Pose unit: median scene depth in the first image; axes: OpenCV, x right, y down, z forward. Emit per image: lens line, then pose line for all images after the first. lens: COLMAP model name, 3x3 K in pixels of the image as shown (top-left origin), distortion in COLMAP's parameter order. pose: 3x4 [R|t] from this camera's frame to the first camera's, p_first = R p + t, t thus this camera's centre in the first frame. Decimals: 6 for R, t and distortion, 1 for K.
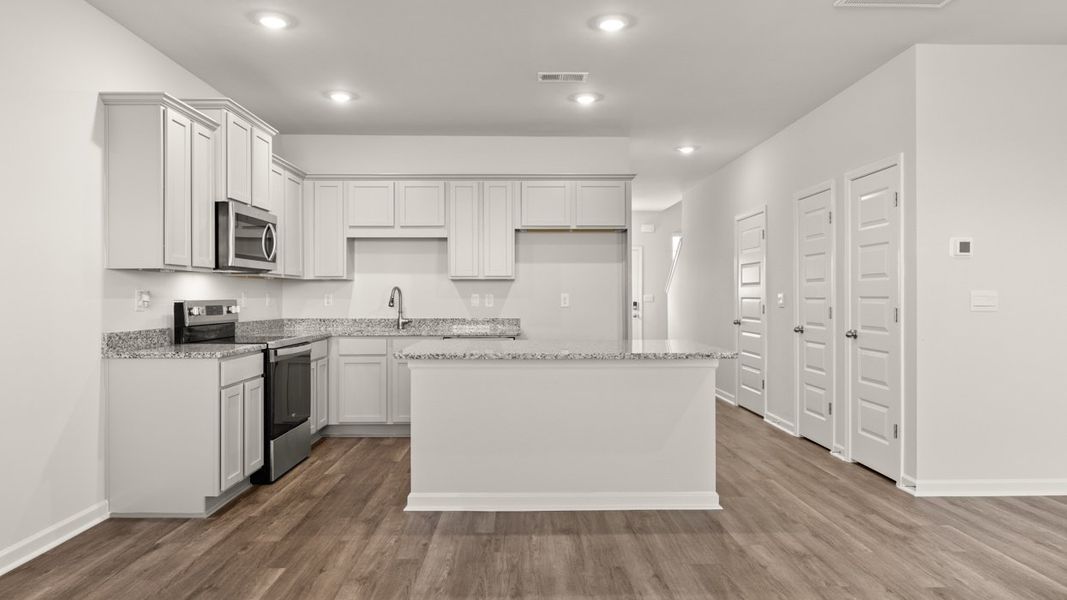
lens RADIAL K [[657.2, 0, 532.6], [0, 657.2, 305.3], [0, 0, 1]] dist [-0.005572, 0.004293]
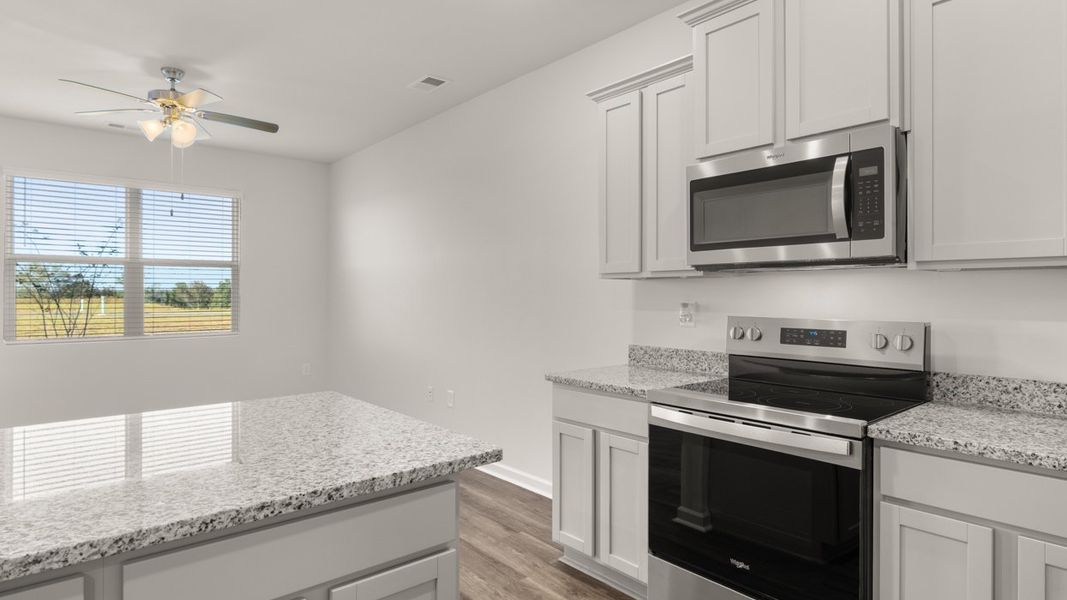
lens RADIAL K [[578.4, 0, 522.6], [0, 578.4, 289.0], [0, 0, 1]] dist [-0.008622, 0.003319]
pose [[-0.778302, -0.001011, -0.627889, 0.027012], [-0.005150, 0.999975, 0.004774, -0.040024], [0.627869, 0.006949, -0.778288, 1.398777]]
